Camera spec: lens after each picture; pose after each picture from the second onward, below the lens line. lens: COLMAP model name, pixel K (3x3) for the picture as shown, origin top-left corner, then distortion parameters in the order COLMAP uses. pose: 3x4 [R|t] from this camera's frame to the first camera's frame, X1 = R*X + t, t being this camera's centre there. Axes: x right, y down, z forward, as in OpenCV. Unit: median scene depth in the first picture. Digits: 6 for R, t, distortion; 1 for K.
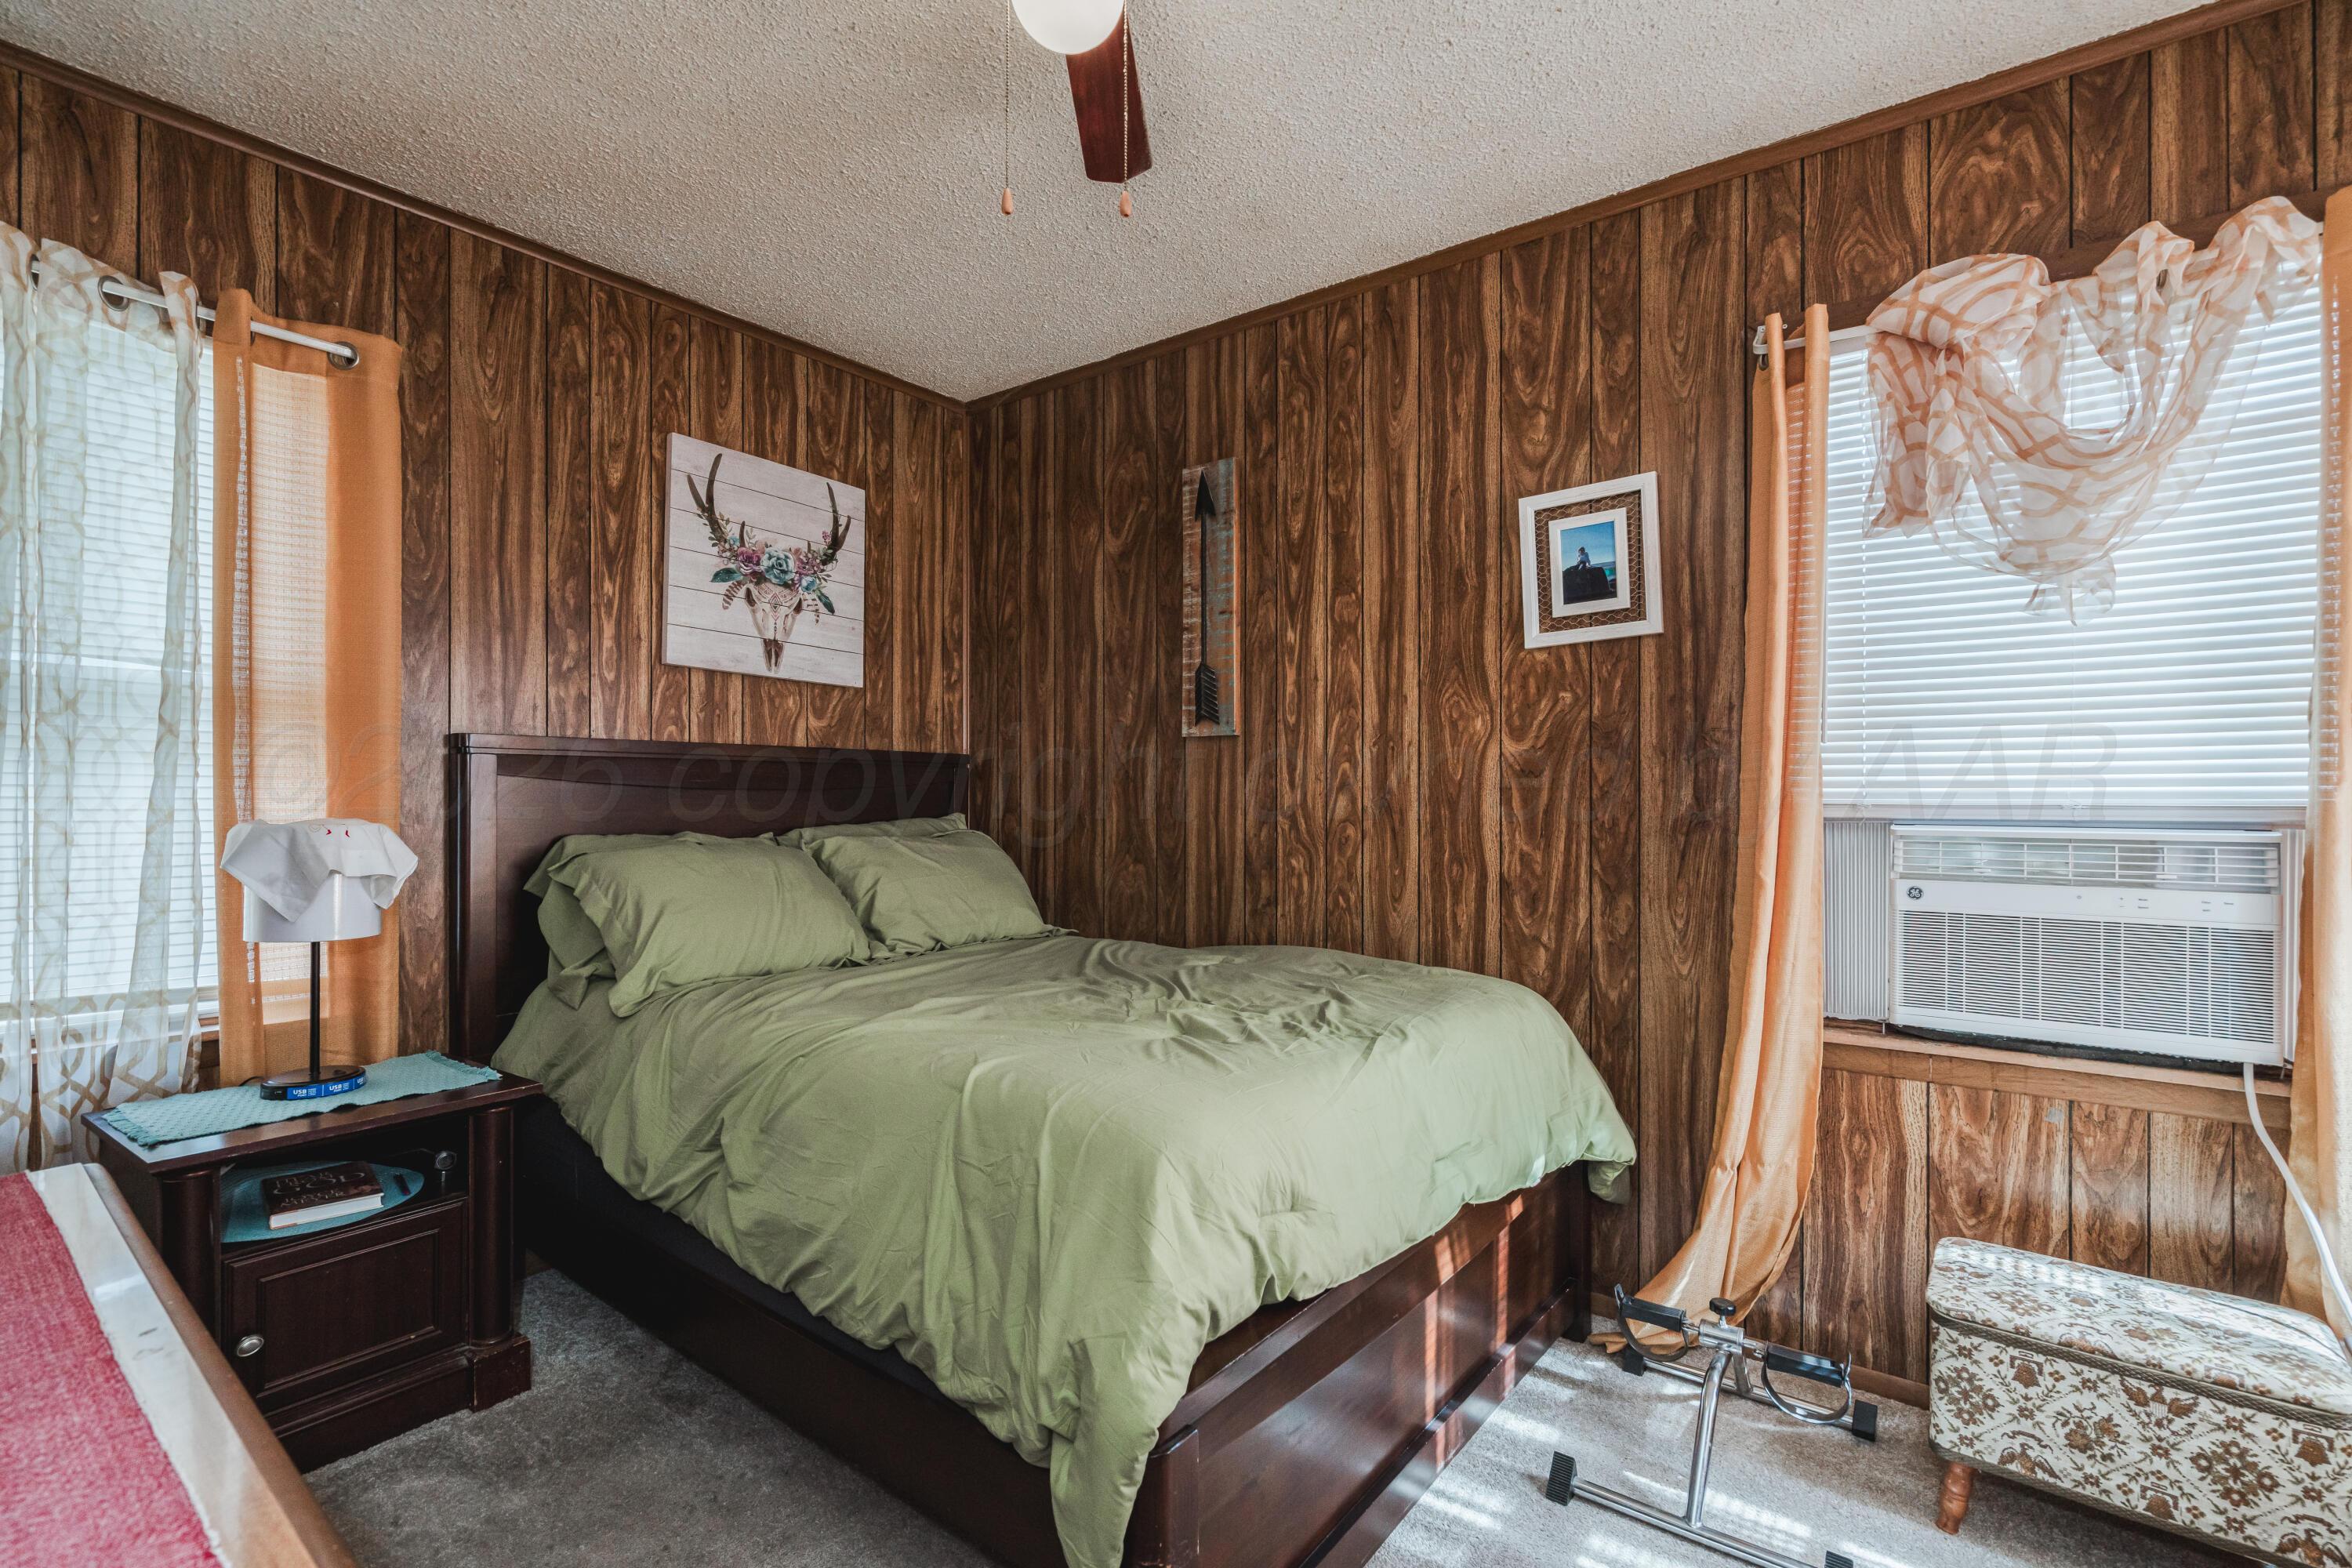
lens RADIAL K [[1078.4, 0, 1178.5], [0, 1078.4, 790.1], [0, 0, 1]] dist [0.001004, 0.000456]
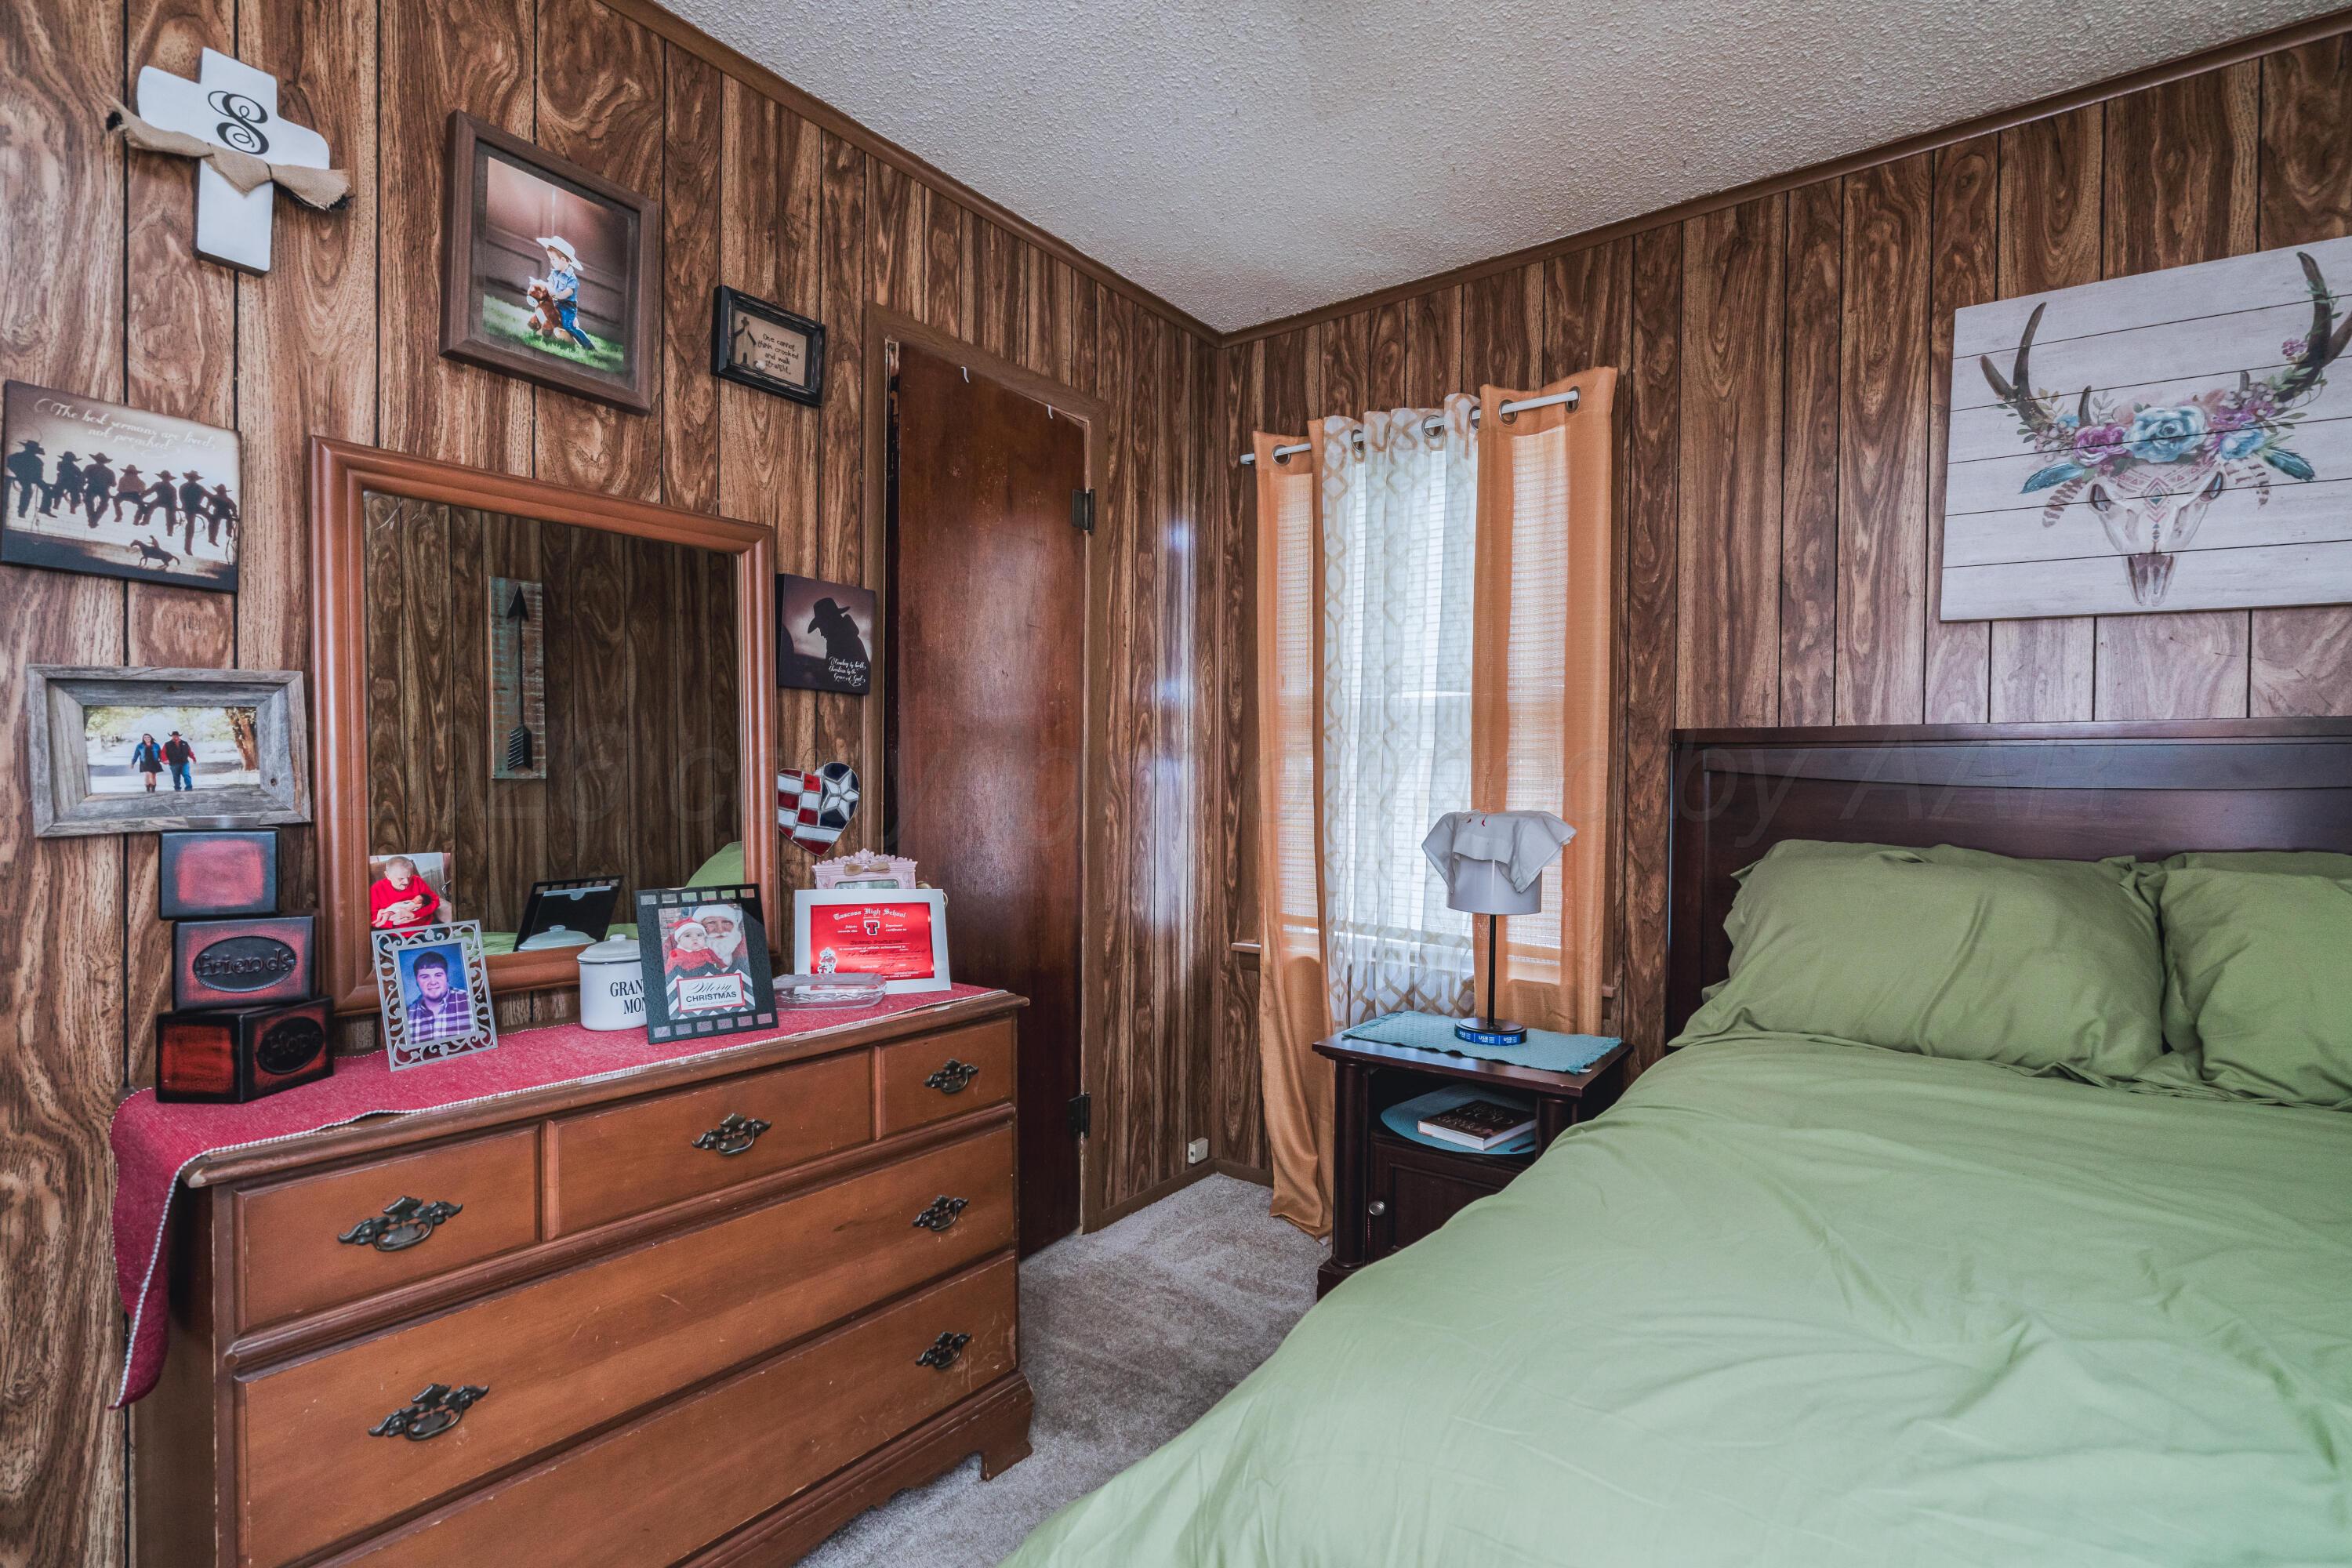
lens RADIAL K [[1078.4, 0, 1178.5], [0, 1078.4, 790.1], [0, 0, 1]] dist [0.001004, 0.000456]
pose [[0.013734, 0.001922, -0.999904, 0.281509], [-0.011272, 0.999935, 0.001767, 0.005781], [0.999842, 0.011246, 0.013755, 0.473688]]
